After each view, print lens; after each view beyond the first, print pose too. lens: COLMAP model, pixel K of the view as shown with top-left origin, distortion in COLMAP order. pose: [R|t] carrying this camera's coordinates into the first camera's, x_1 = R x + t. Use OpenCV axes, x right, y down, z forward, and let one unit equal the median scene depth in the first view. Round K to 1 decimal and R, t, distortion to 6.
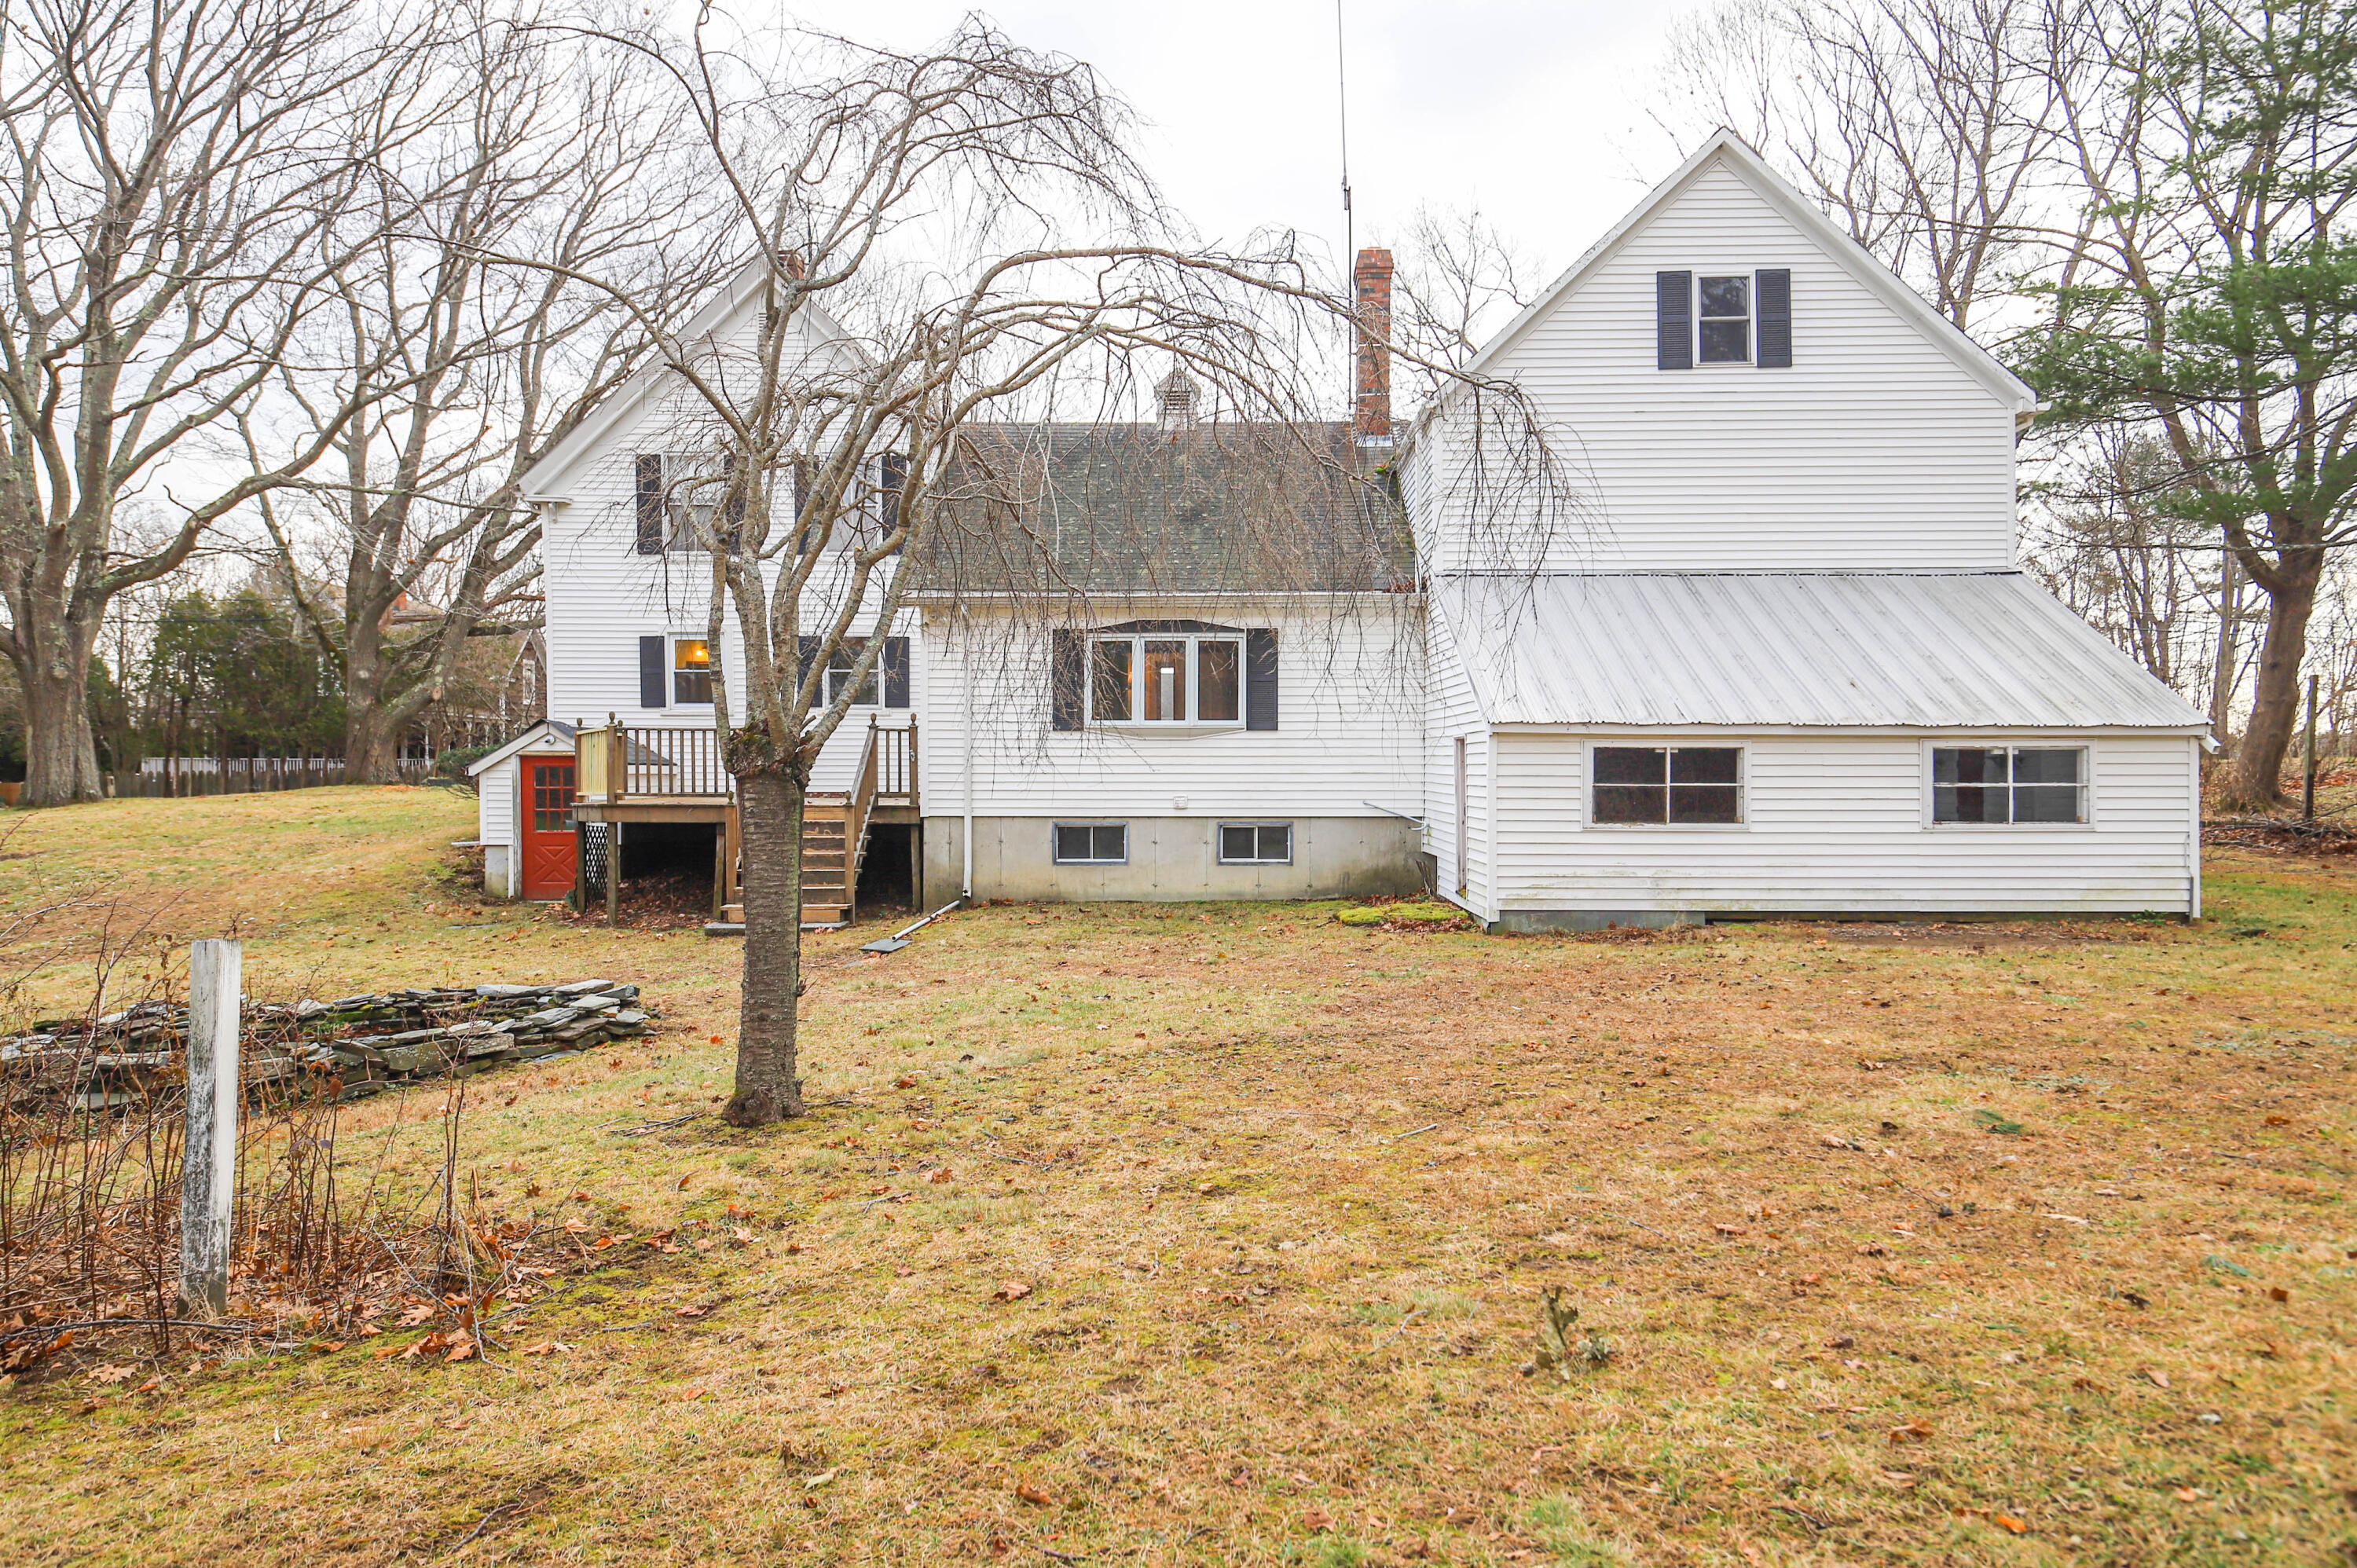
lens RADIAL K [[1631.7, 0, 1164.0], [0, 1631.7, 779.9], [0, 0, 1]] dist [0.059494, 0.000896]
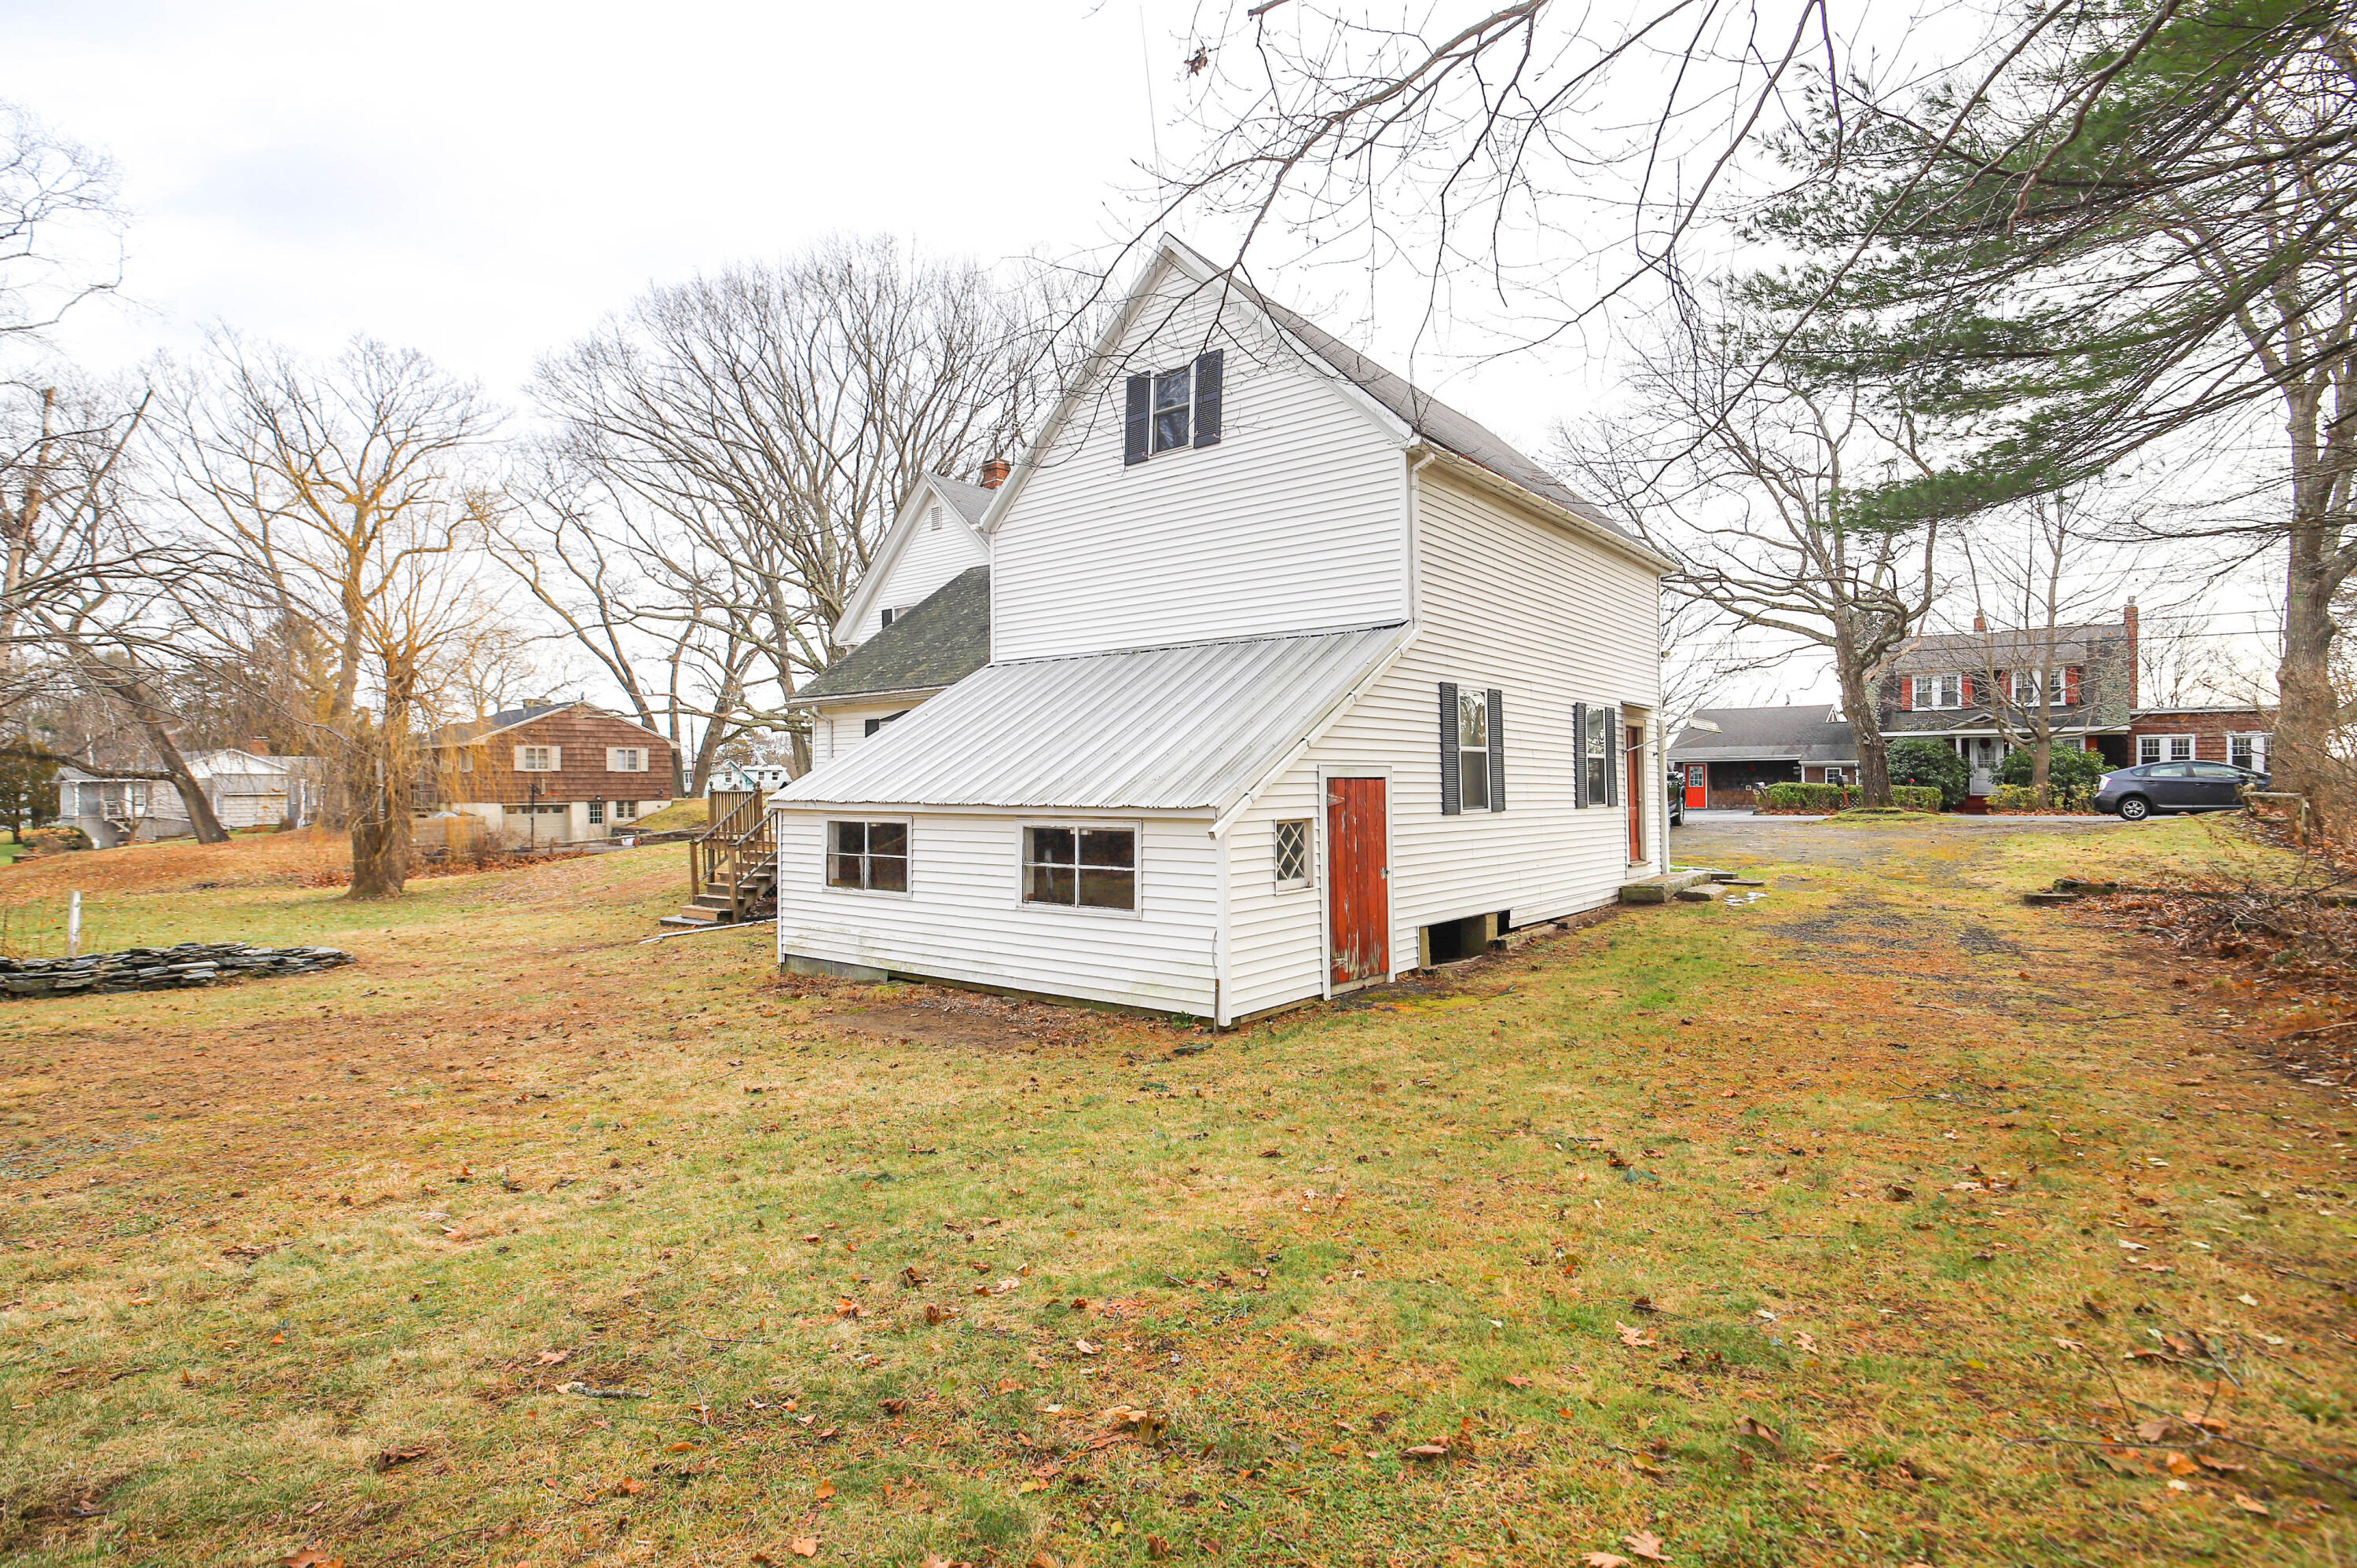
lens RADIAL K [[1149.6, 0, 1184.9], [0, 1149.6, 781.6], [0, 0, 1]] dist [0.003941, -0.005850]
pose [[0.798536, -0.004079, -0.601933, 0.742385], [0.000383, 0.999980, -0.006268, -0.032466], [0.601947, 0.004775, 0.798522, 0.388829]]
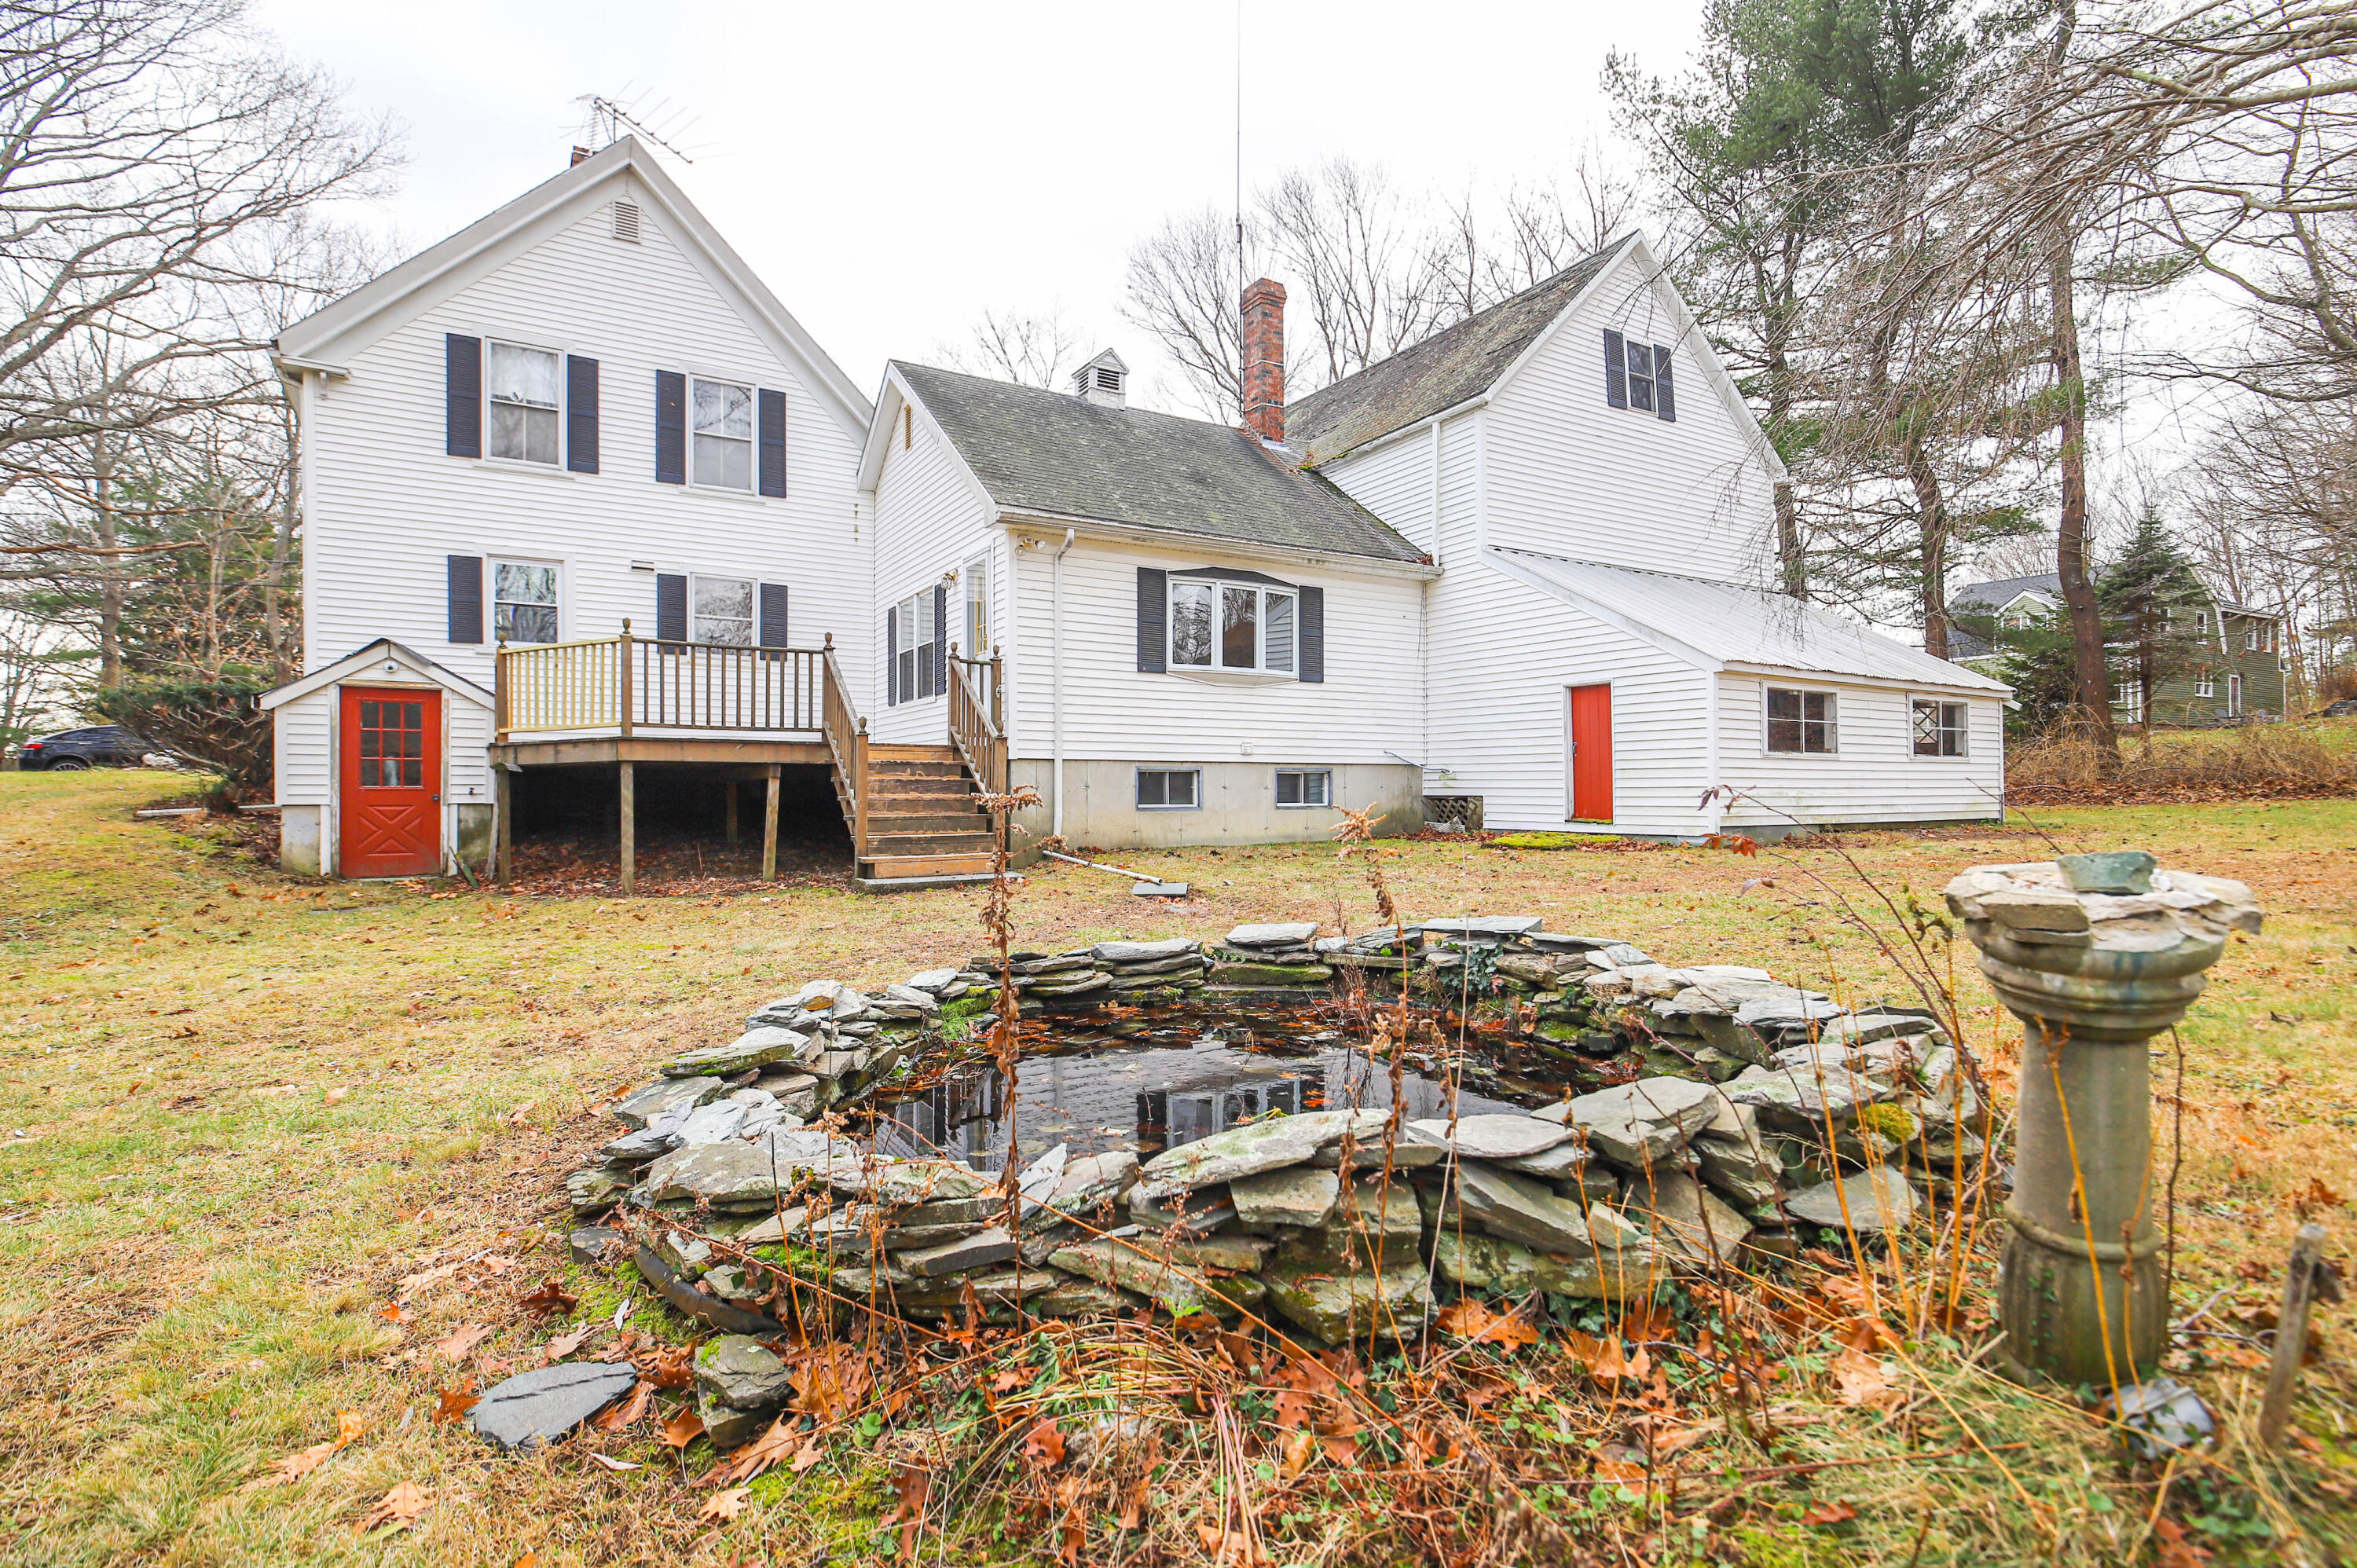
lens RADIAL K [[1149.6, 0, 1189.4], [0, 1149.6, 792.4], [0, 0, 1]] dist [0.003941, -0.005850]
pose [[0.839741, 0.000443, 0.542987, -0.414951], [0.004317, 0.999963, -0.007492, 0.047102], [-0.542970, 0.008636, 0.839708, 0.413496]]
